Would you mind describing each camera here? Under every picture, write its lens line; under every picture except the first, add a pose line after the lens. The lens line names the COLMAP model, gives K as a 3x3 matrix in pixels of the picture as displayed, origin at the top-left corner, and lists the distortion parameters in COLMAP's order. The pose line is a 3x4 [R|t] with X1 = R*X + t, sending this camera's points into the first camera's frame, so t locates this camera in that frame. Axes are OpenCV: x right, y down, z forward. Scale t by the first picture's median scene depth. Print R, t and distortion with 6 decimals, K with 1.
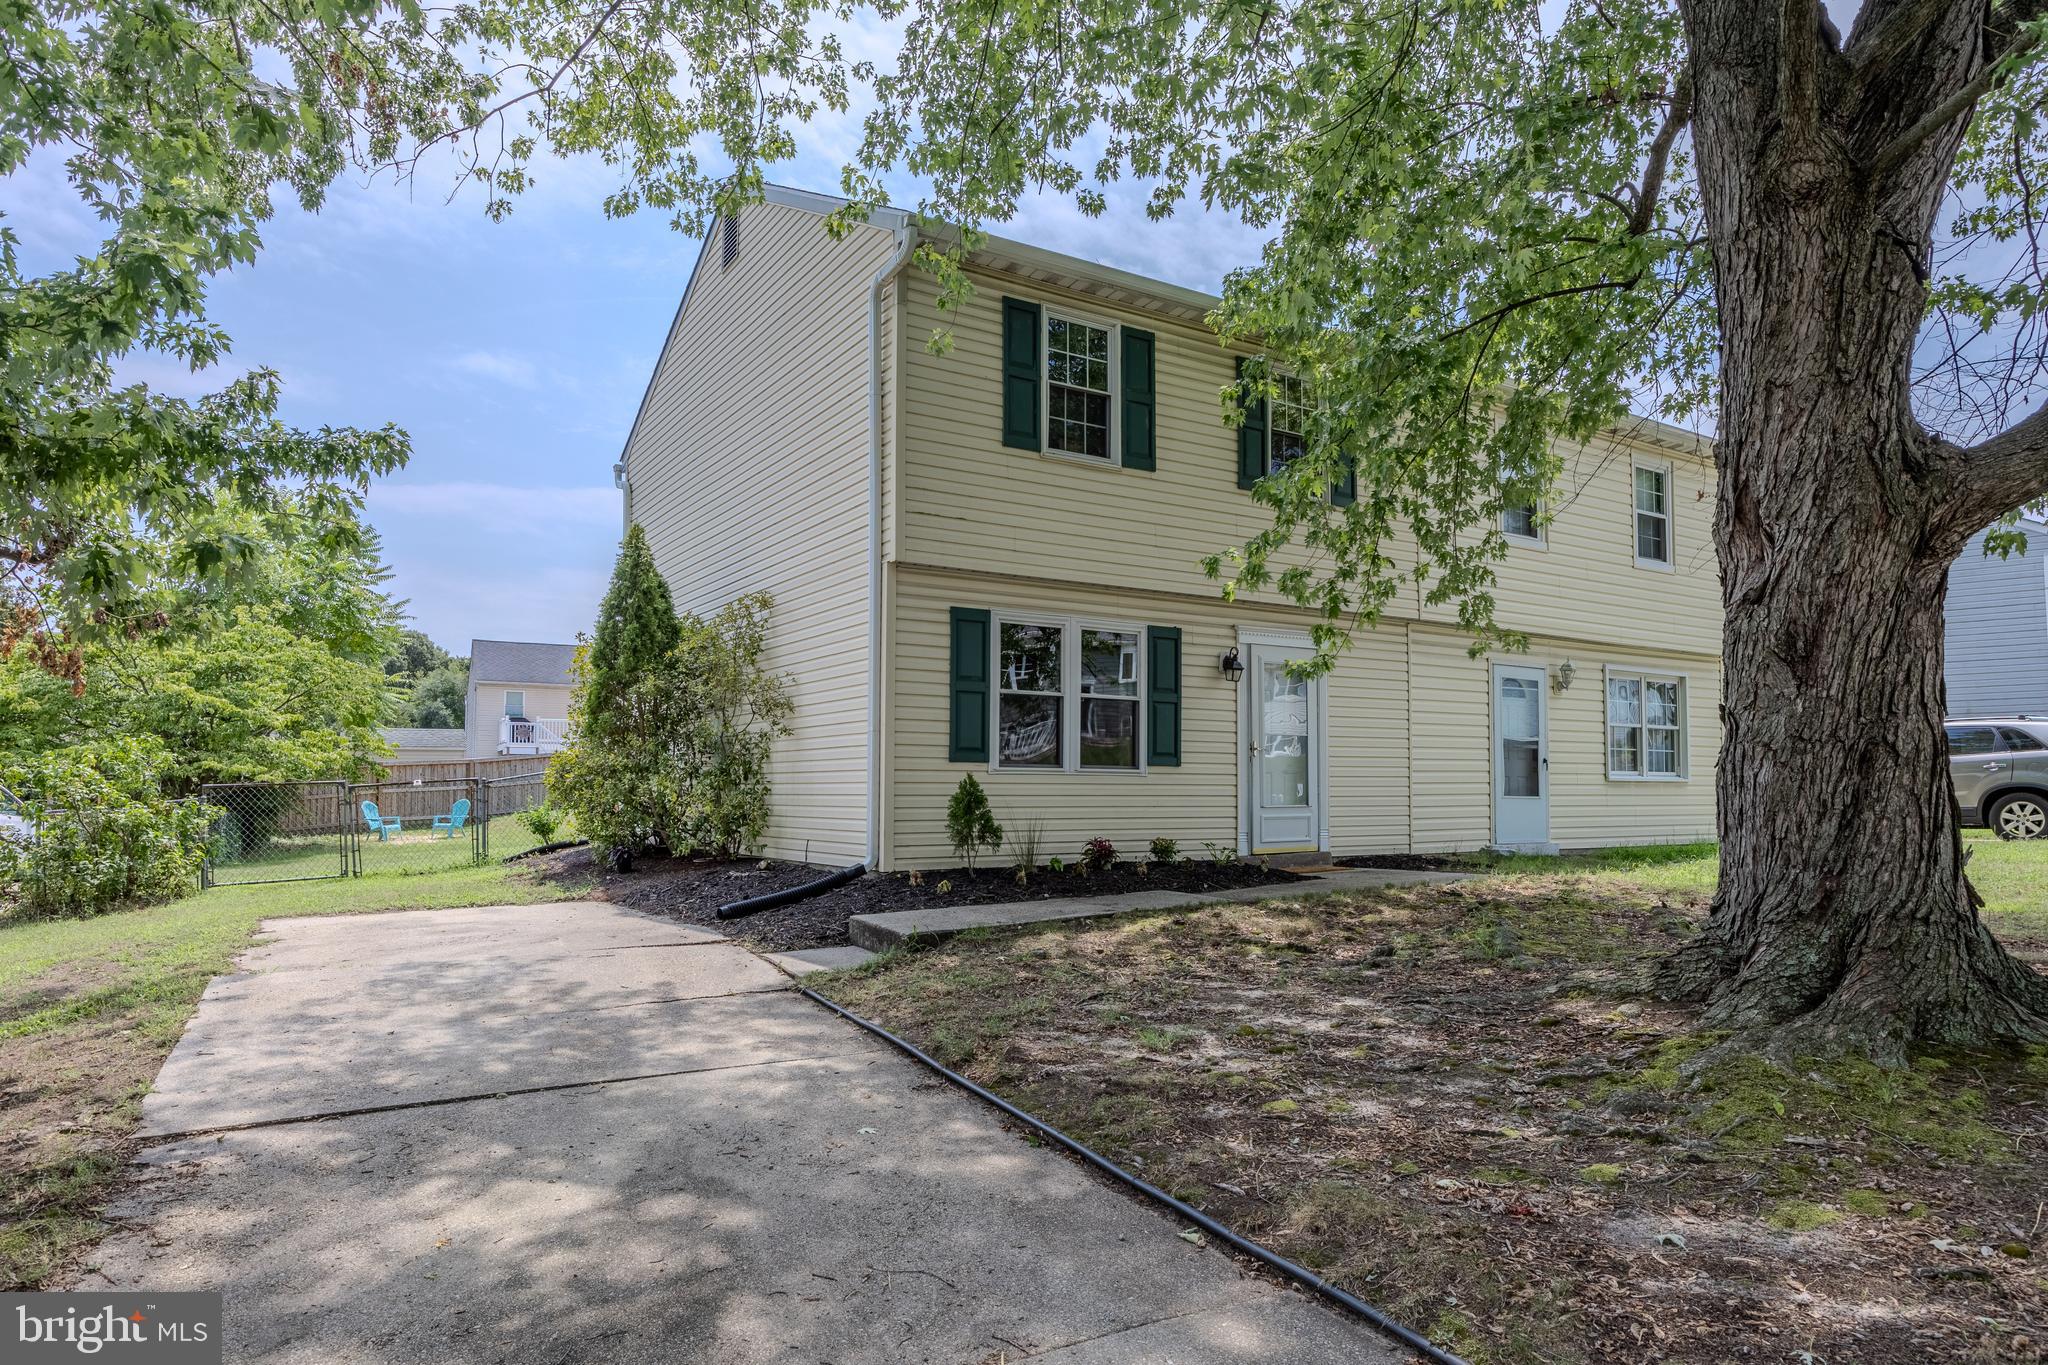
lens RADIAL K [[1244.6, 0, 1012.3], [0, 1244.6, 721.8], [0, 0, 1]] dist [0.004303, -0.003108]
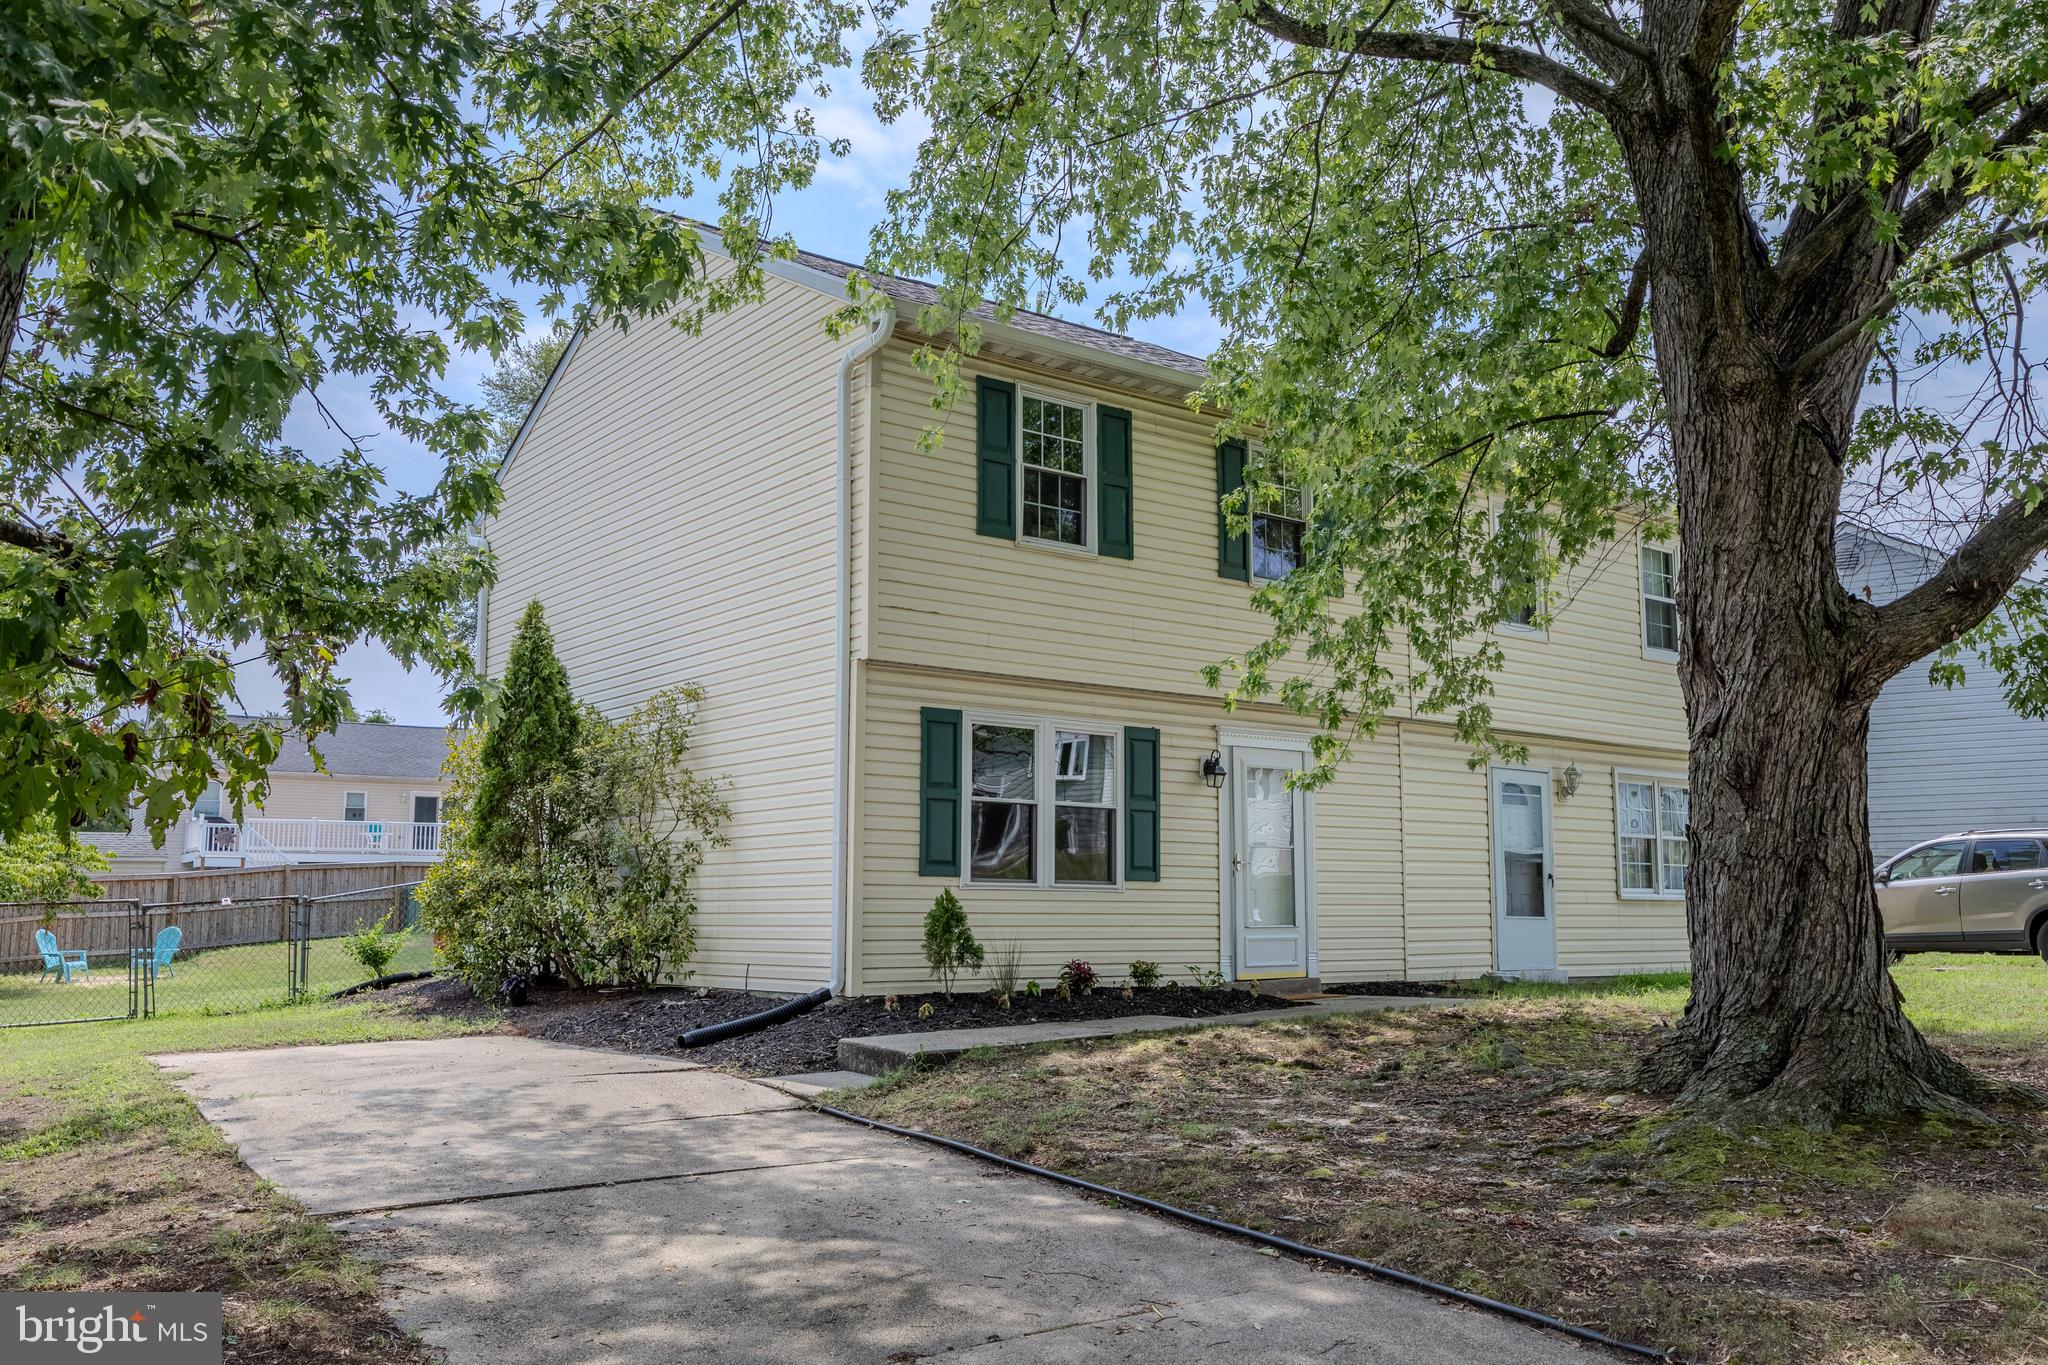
lens RADIAL K [[1708.6, 0, 1024.0], [0, 1708.6, 682.5], [0, 0, 1]] dist [0.003749, 0.008692]
pose [[0.994910, 0.012673, 0.099968, -0.115860], [-0.004435, 0.996605, -0.082206, -0.007735], [-0.100671, 0.081345, 0.991589, -0.304951]]
